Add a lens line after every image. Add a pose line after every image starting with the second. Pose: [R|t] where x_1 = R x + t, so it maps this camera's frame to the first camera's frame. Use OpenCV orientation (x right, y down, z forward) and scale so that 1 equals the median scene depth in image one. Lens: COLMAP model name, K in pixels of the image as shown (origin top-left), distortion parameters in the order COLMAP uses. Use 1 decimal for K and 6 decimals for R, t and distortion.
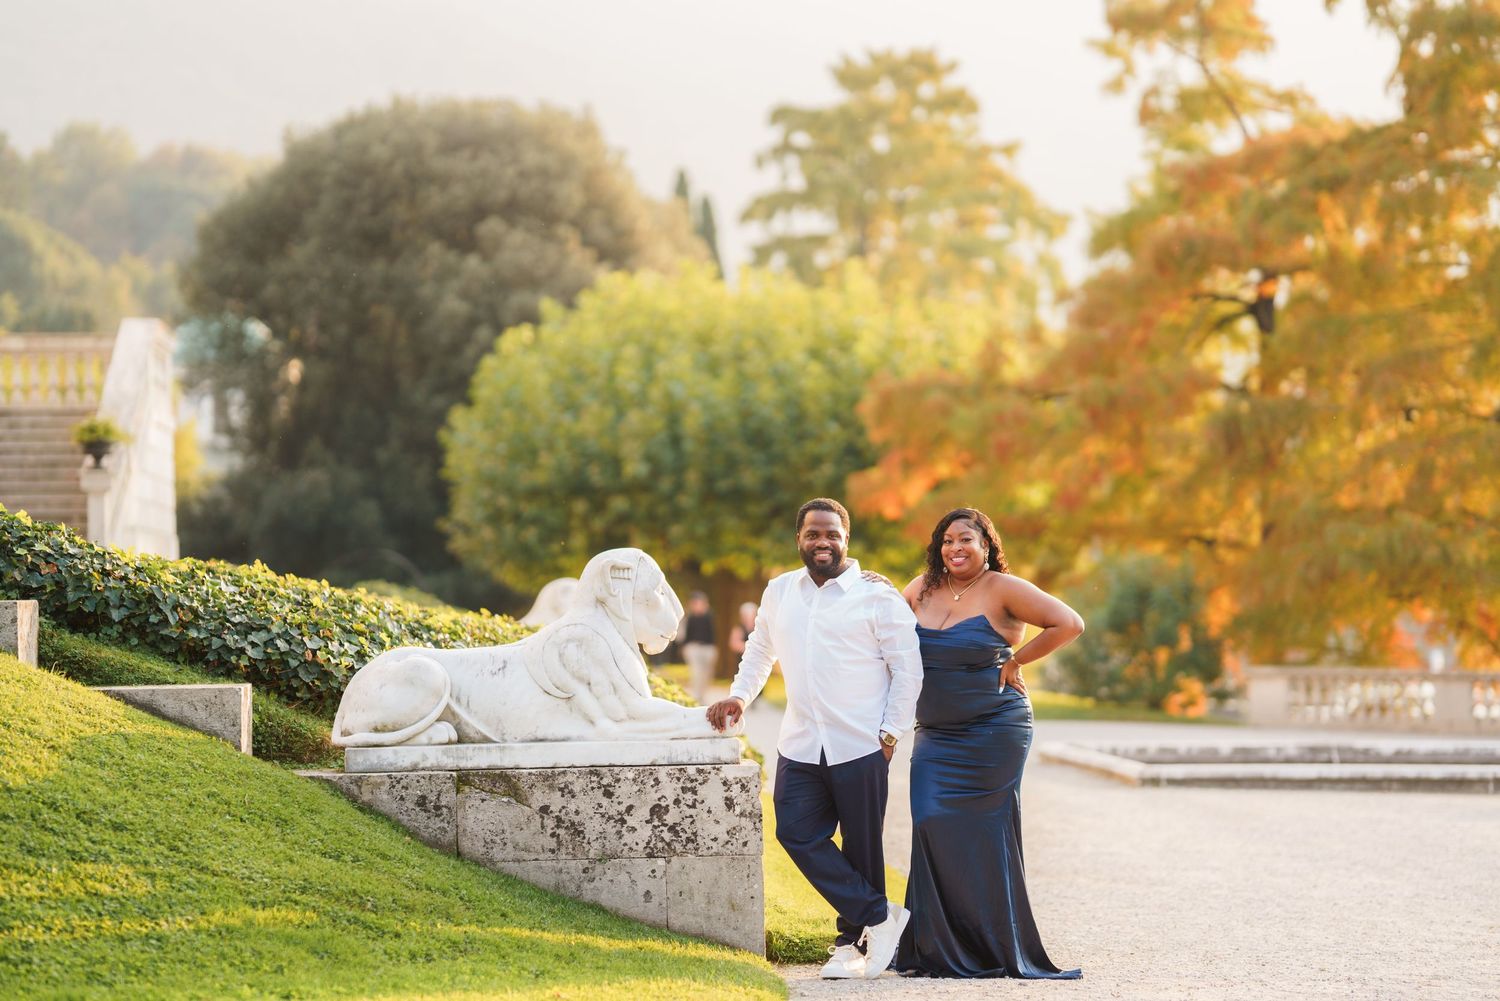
lens RADIAL K [[3726.4, 0, 747.0], [0, 3726.4, 503.0], [0, 0, 1]] dist [0.654636, 1.507158]
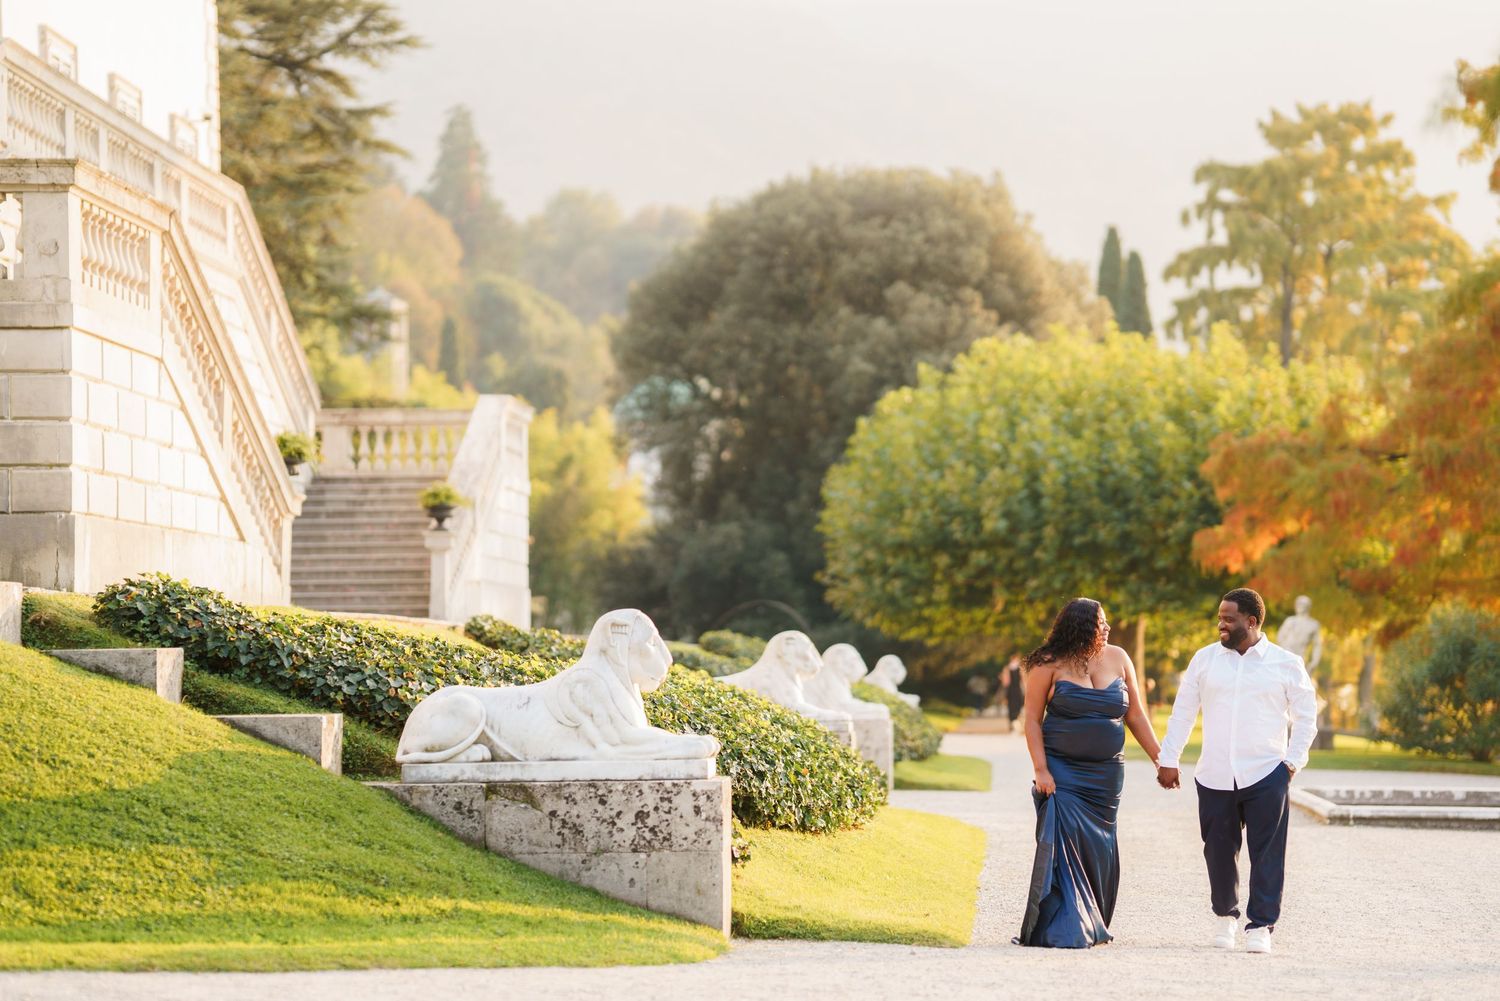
lens RADIAL K [[3708.3, 0, 754.7], [0, 3708.3, 500.8], [0, 0, 1]] dist [0.672518, 0.629568]
pose [[0.992075, 0.000604, -0.125643, 0.072893], [-0.002309, 0.999907, -0.013424, -0.003413], [0.125623, 0.013608, 0.991985, -0.107705]]
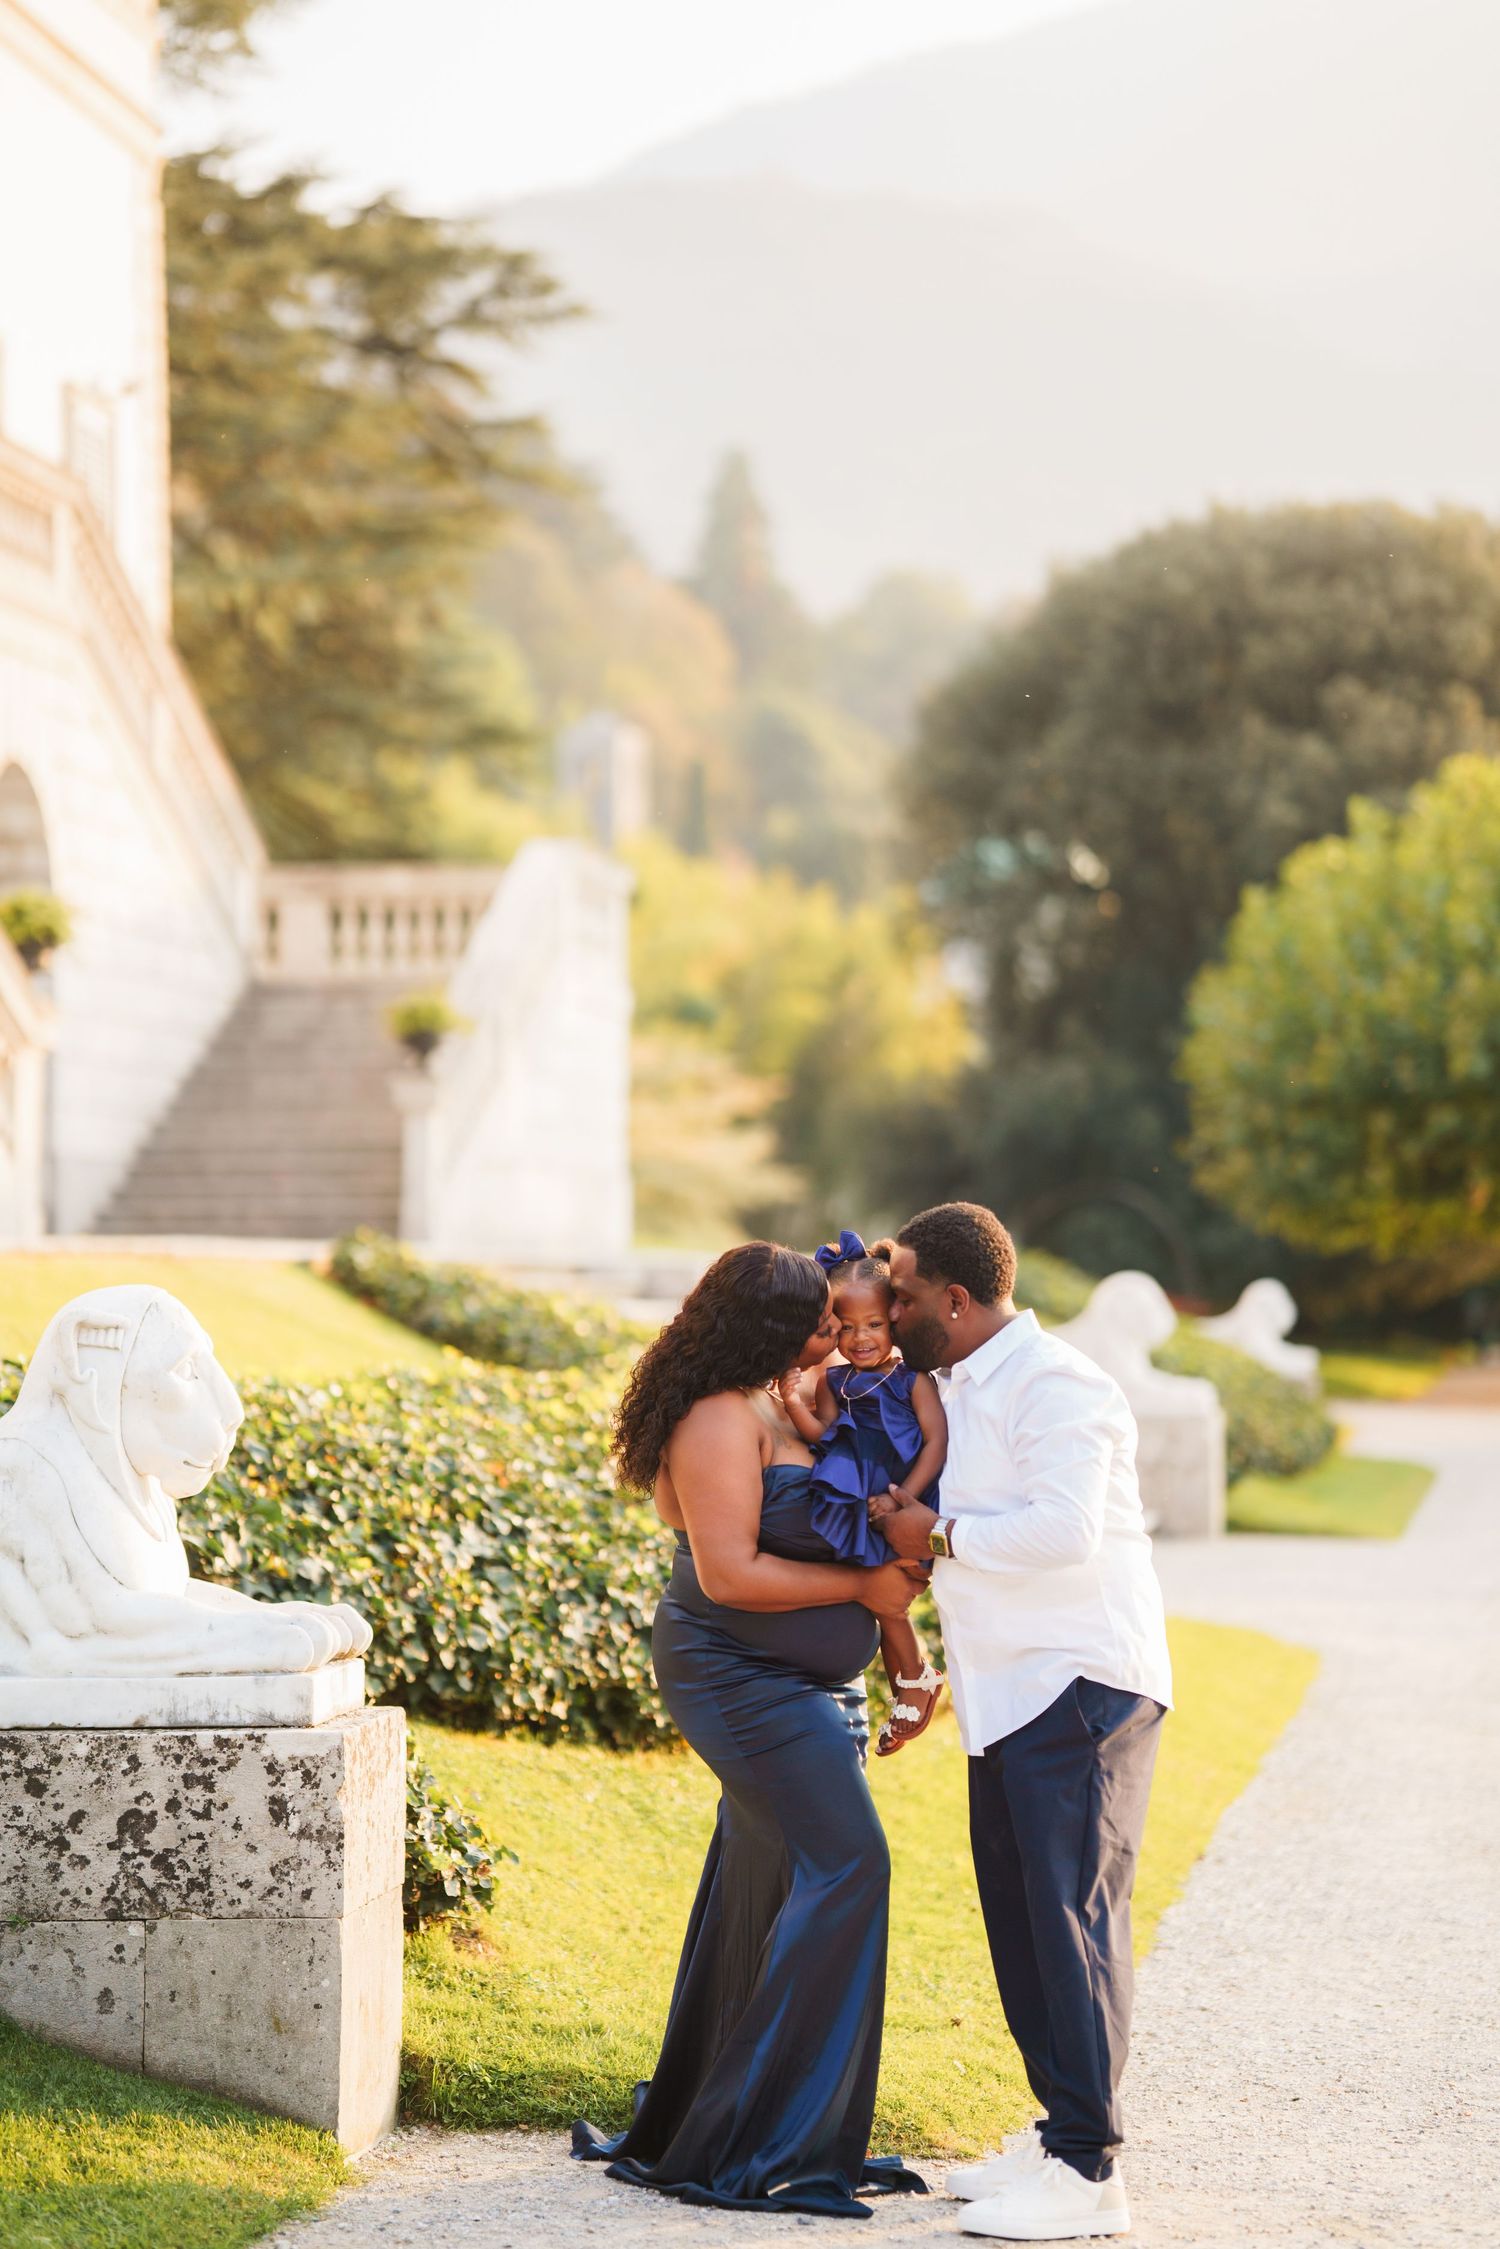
lens RADIAL K [[5391.5, 0, 737.1], [0, 5391.5, 1115.9], [0, 0, 1]] dist [0.626390, 0.416357]
pose [[0.978381, 0.003190, -0.206786, 0.084803], [-0.002638, 0.999992, 0.002946, -0.005497], [0.206794, -0.002337, 0.978382, 0.129962]]
